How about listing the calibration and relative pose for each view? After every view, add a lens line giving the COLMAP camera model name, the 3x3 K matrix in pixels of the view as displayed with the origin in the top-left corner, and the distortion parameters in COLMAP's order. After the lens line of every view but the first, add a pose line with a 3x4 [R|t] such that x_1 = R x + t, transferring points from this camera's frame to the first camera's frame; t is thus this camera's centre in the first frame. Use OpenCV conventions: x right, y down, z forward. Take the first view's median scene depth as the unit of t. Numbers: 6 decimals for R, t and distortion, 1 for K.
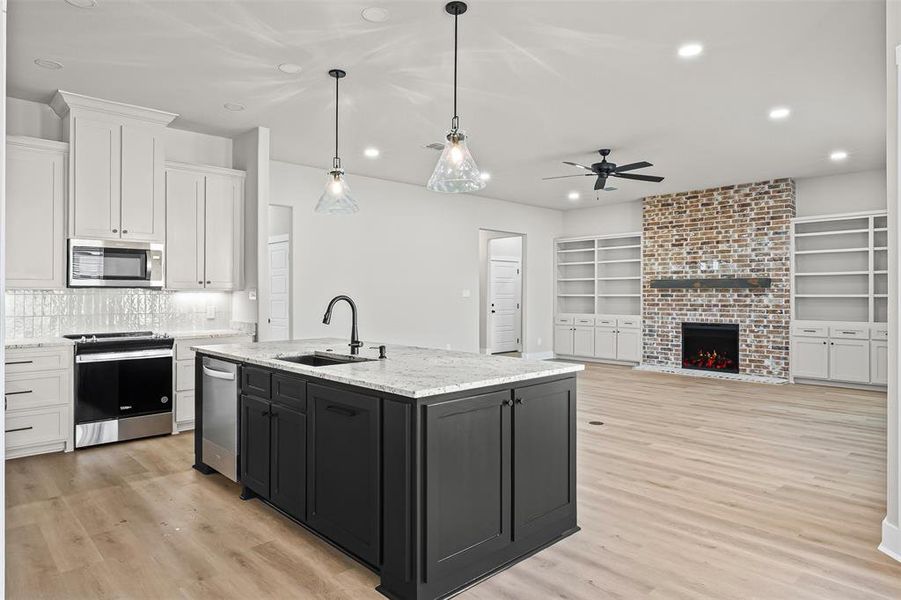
lens RADIAL K [[545.5, 0, 454.1], [0, 545.5, 296.7], [0, 0, 1]] dist [-0.001557, -0.000236]
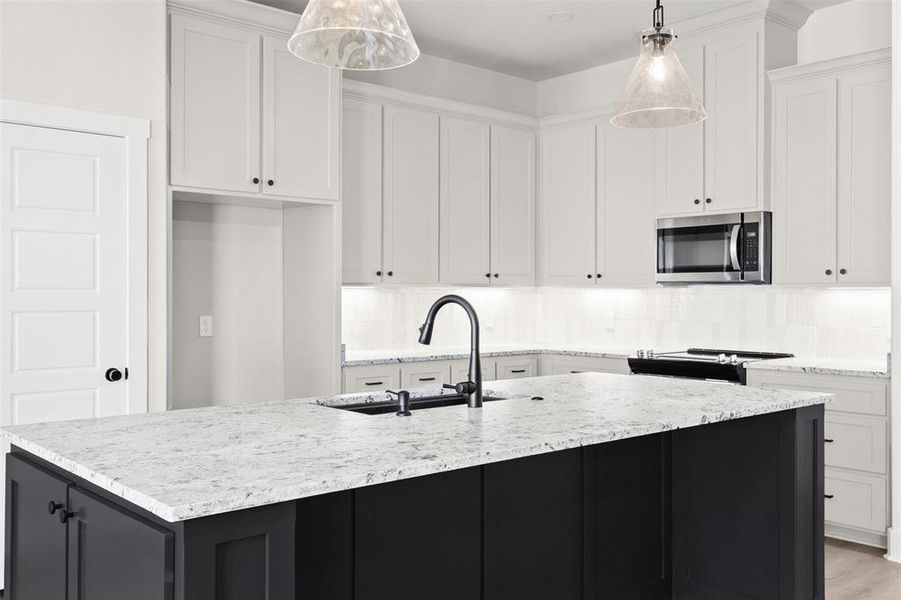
lens RADIAL K [[844.1, 0, 450.9], [0, 844.1, 297.4], [0, 0, 1]] dist [0.026541, 0.007273]
pose [[-0.032082, 0.003973, -0.999477, 0.267403], [-0.006147, 0.999972, 0.004172, -0.001238], [0.999466, 0.006278, -0.032057, 0.420810]]
